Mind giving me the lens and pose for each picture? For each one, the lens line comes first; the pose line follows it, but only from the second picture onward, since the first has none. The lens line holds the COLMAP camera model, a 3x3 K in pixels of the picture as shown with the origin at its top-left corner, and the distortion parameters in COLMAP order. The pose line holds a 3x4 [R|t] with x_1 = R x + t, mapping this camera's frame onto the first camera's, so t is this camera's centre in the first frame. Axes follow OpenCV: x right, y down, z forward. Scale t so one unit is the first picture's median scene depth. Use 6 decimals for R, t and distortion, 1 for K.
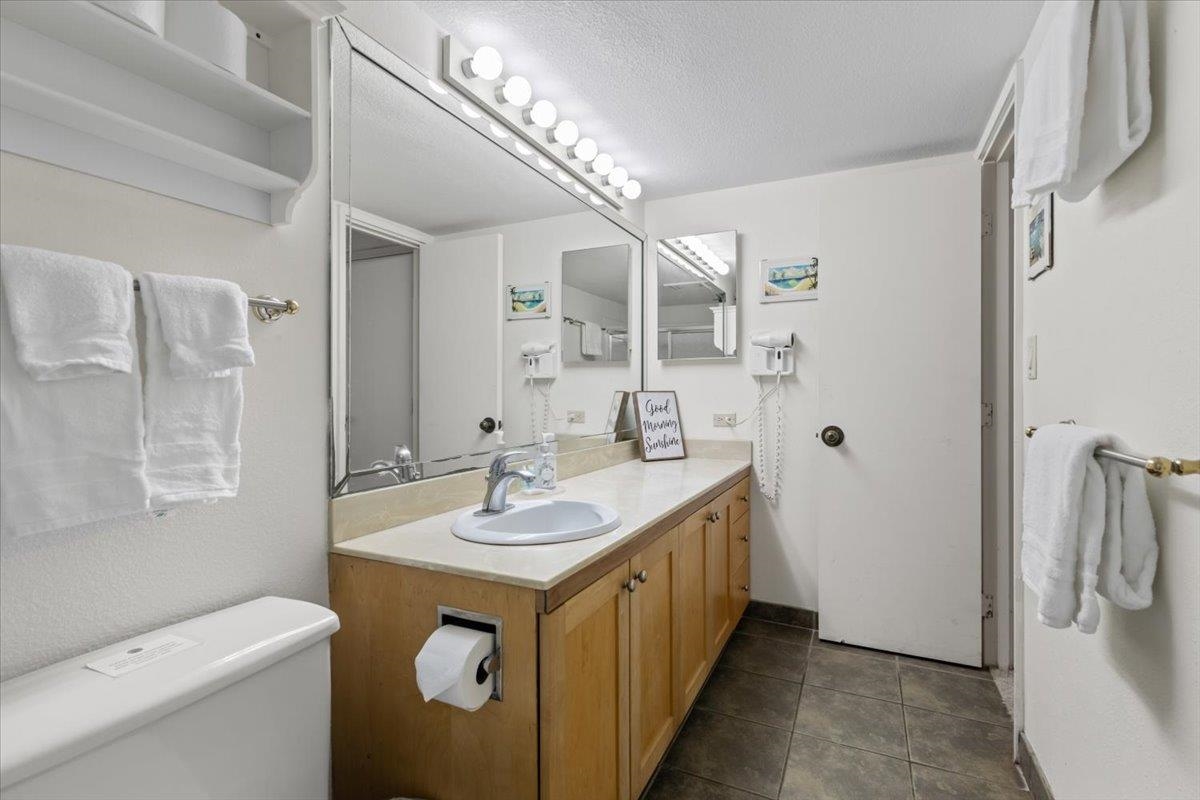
lens RADIAL K [[550.3, 0, 602.3], [0, 550.3, 396.5], [0, 0, 1]] dist [-0.004908, -0.000632]
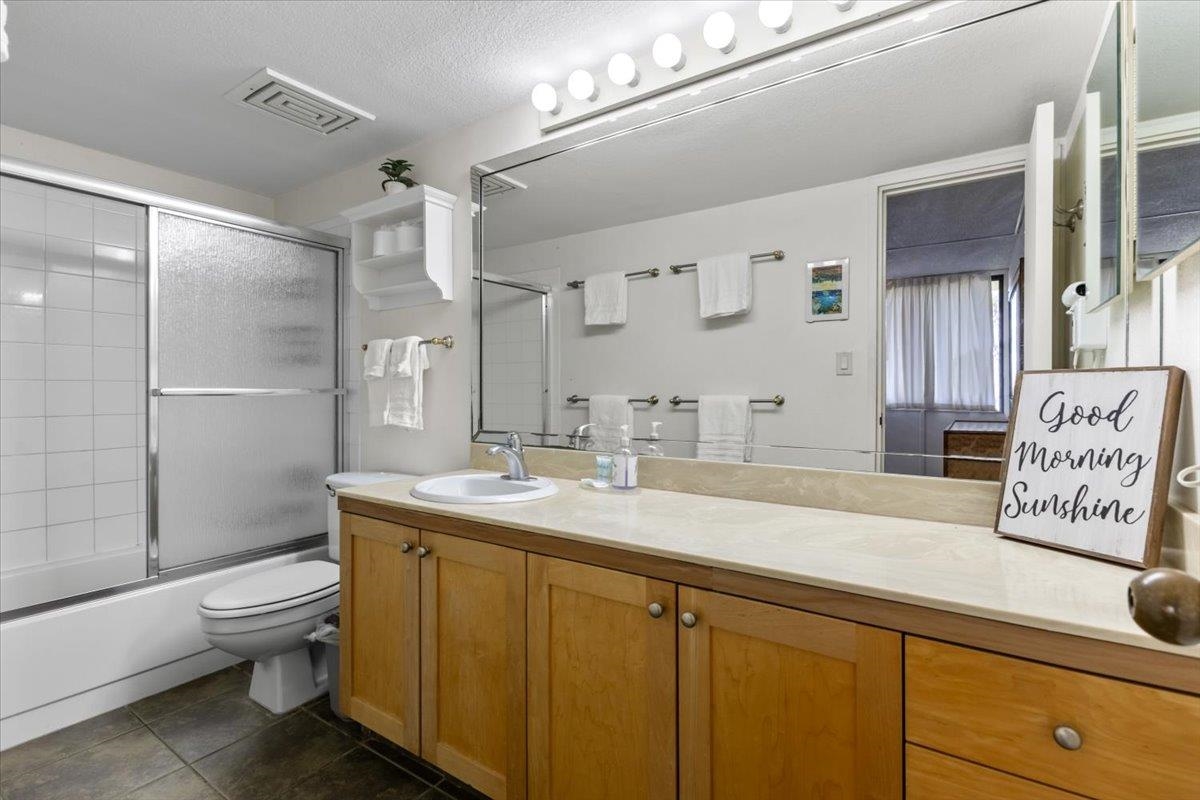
lens RADIAL K [[550.3, 0, 603.1], [0, 550.3, 393.6], [0, 0, 1]] dist [-0.004908, -0.000632]
pose [[-0.147694, 0.006515, -0.989012, 0.532402], [-0.003577, 0.999968, 0.007122, 0.005986], [0.989027, 0.004589, -0.147666, 0.745982]]
